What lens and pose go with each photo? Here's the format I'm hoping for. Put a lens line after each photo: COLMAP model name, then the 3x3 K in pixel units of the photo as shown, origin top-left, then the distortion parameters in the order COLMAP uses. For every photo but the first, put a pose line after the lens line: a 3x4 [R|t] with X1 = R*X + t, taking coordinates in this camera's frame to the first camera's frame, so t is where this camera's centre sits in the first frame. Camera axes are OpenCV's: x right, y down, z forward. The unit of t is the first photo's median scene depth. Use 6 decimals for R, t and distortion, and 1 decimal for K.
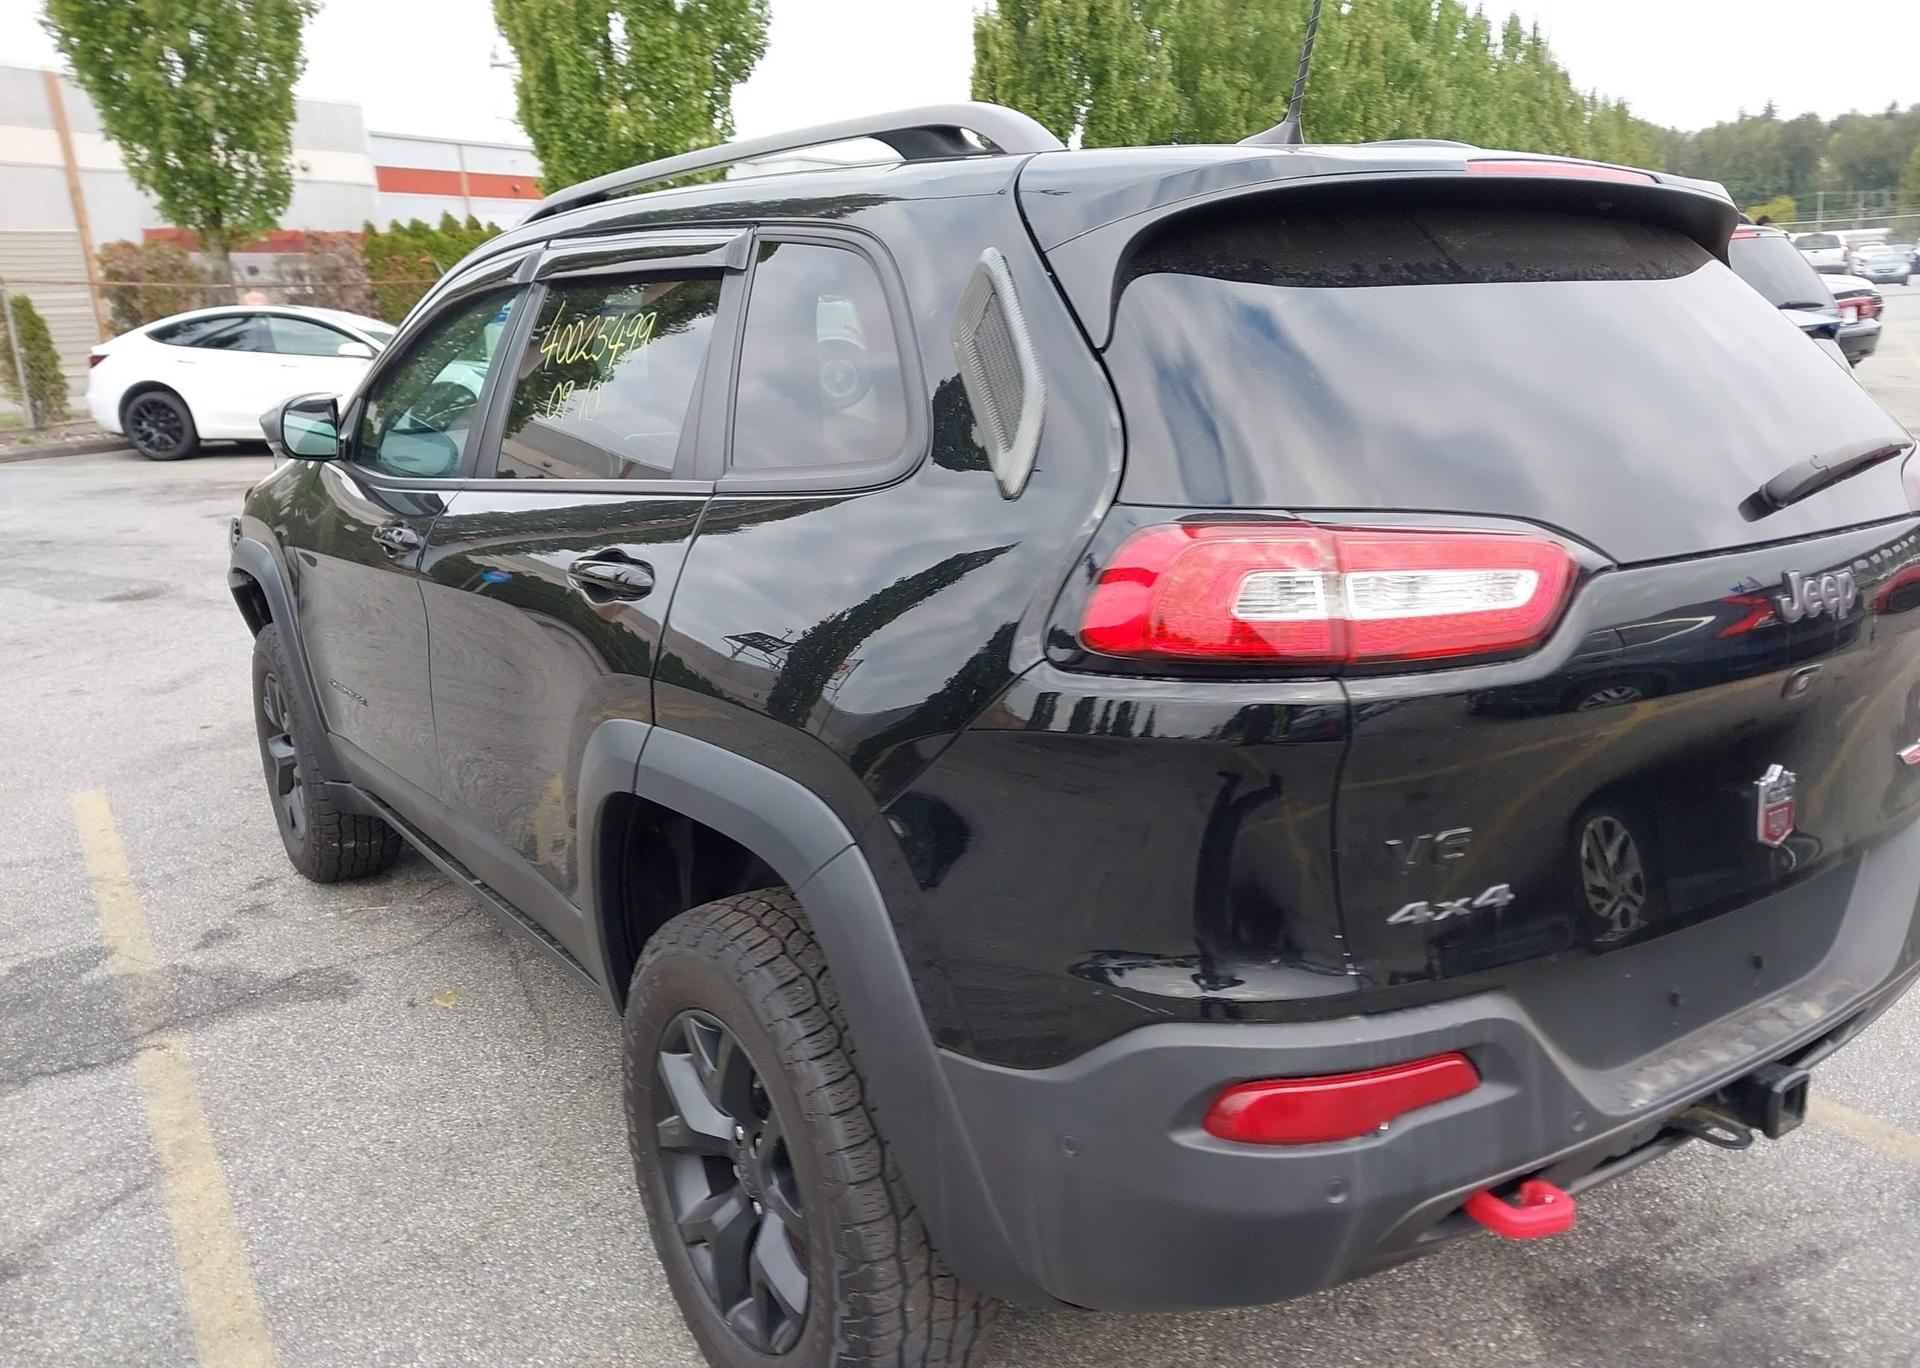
lens RADIAL K [[1618.8, 0, 961.0], [0, 1618.8, 689.7], [0, 0, 1]] dist [0.004402, 0.016914]
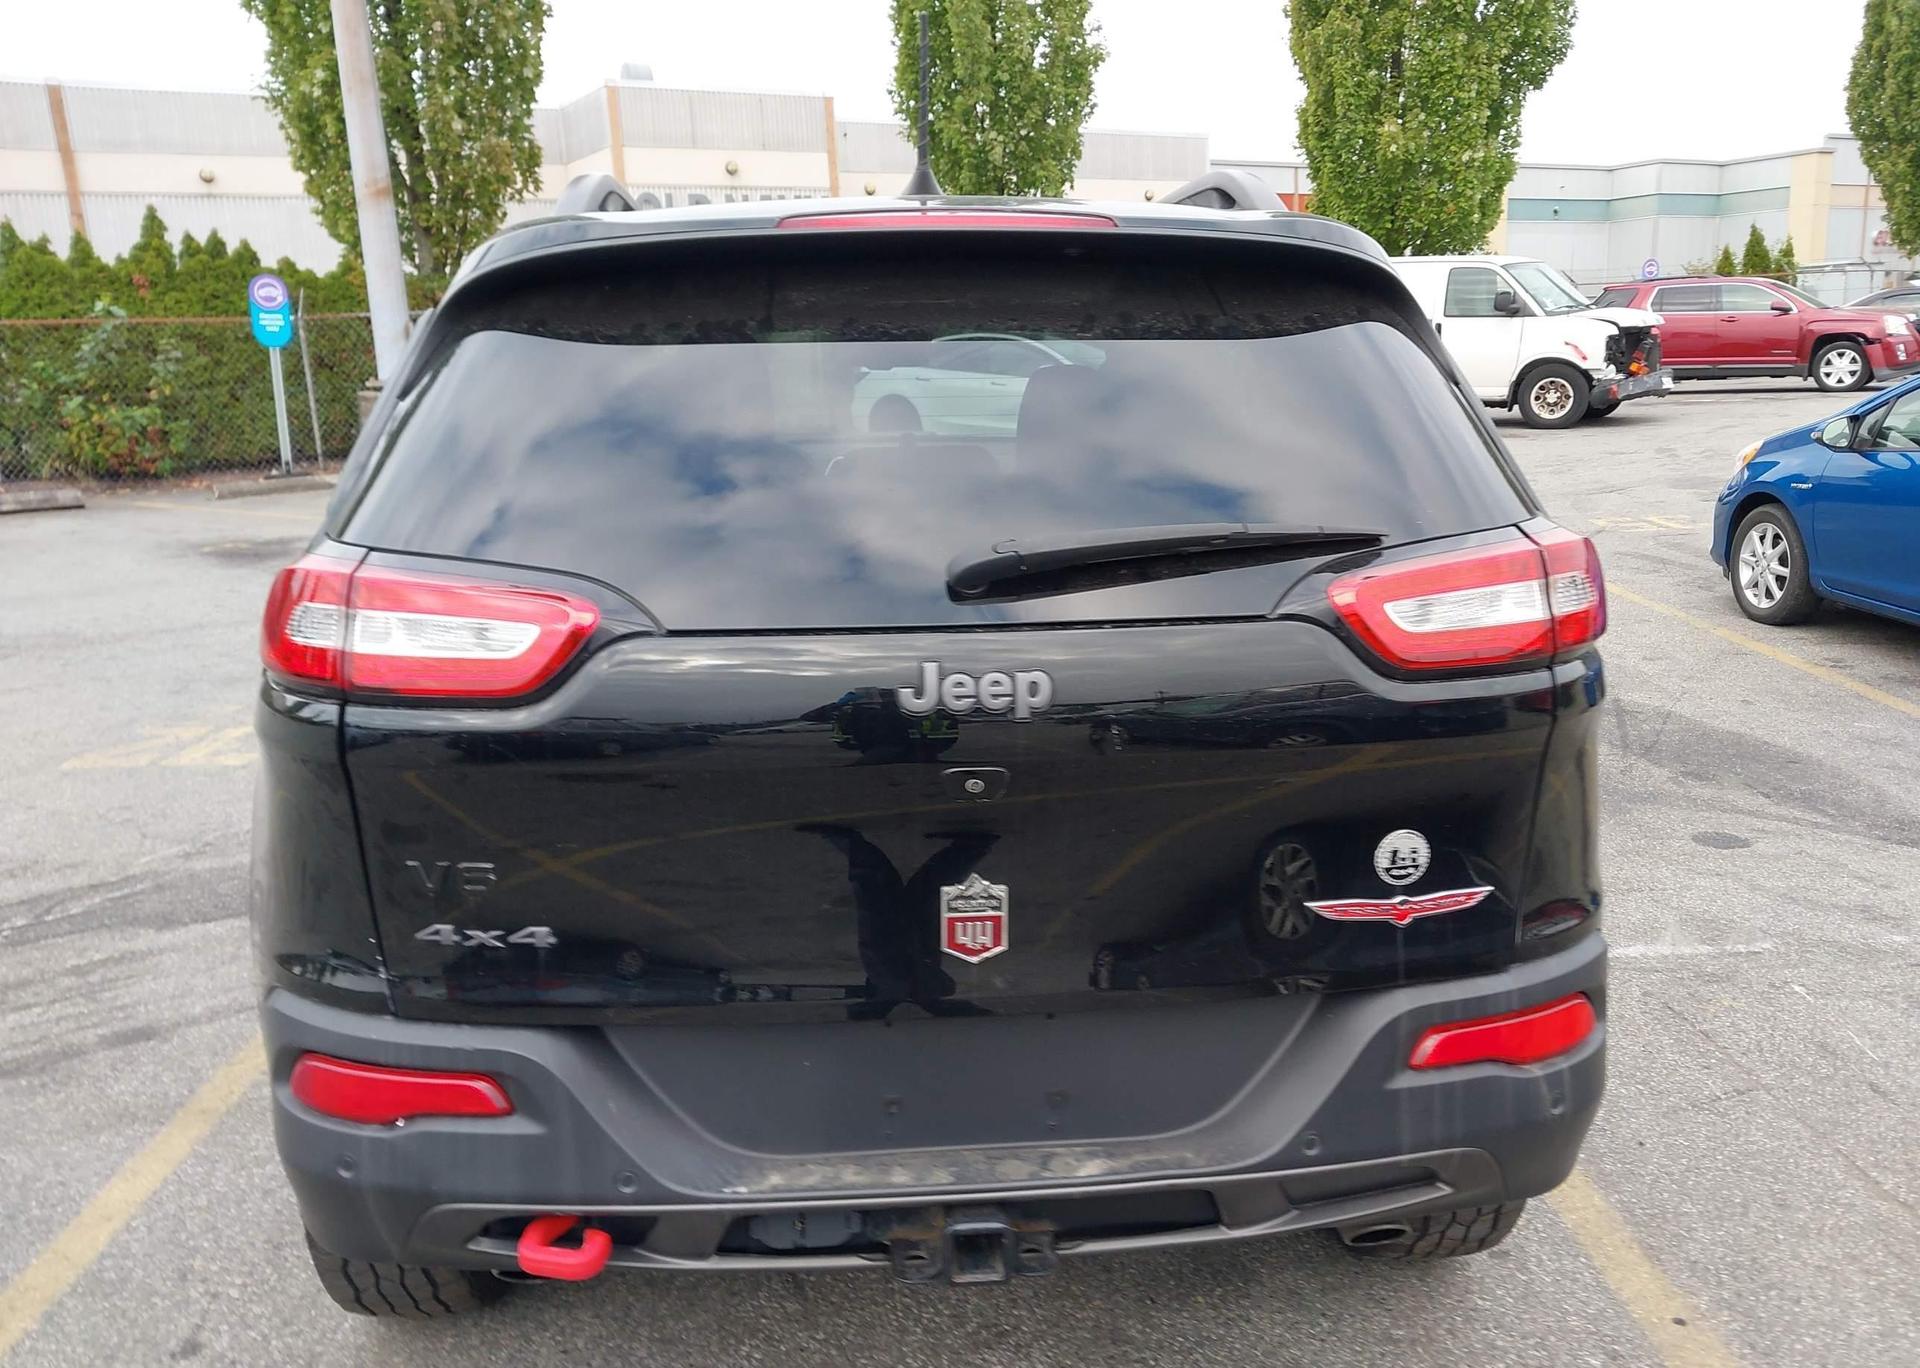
lens RADIAL K [[1618.8, 0, 973.3], [0, 1618.8, 690.2], [0, 0, 1]] dist [0.004402, 0.016914]
pose [[0.847916, 0.115171, -0.517469, 0.119373], [-0.118896, 0.992564, 0.026089, -0.009811], [0.516626, 0.039403, 0.855304, 0.027877]]
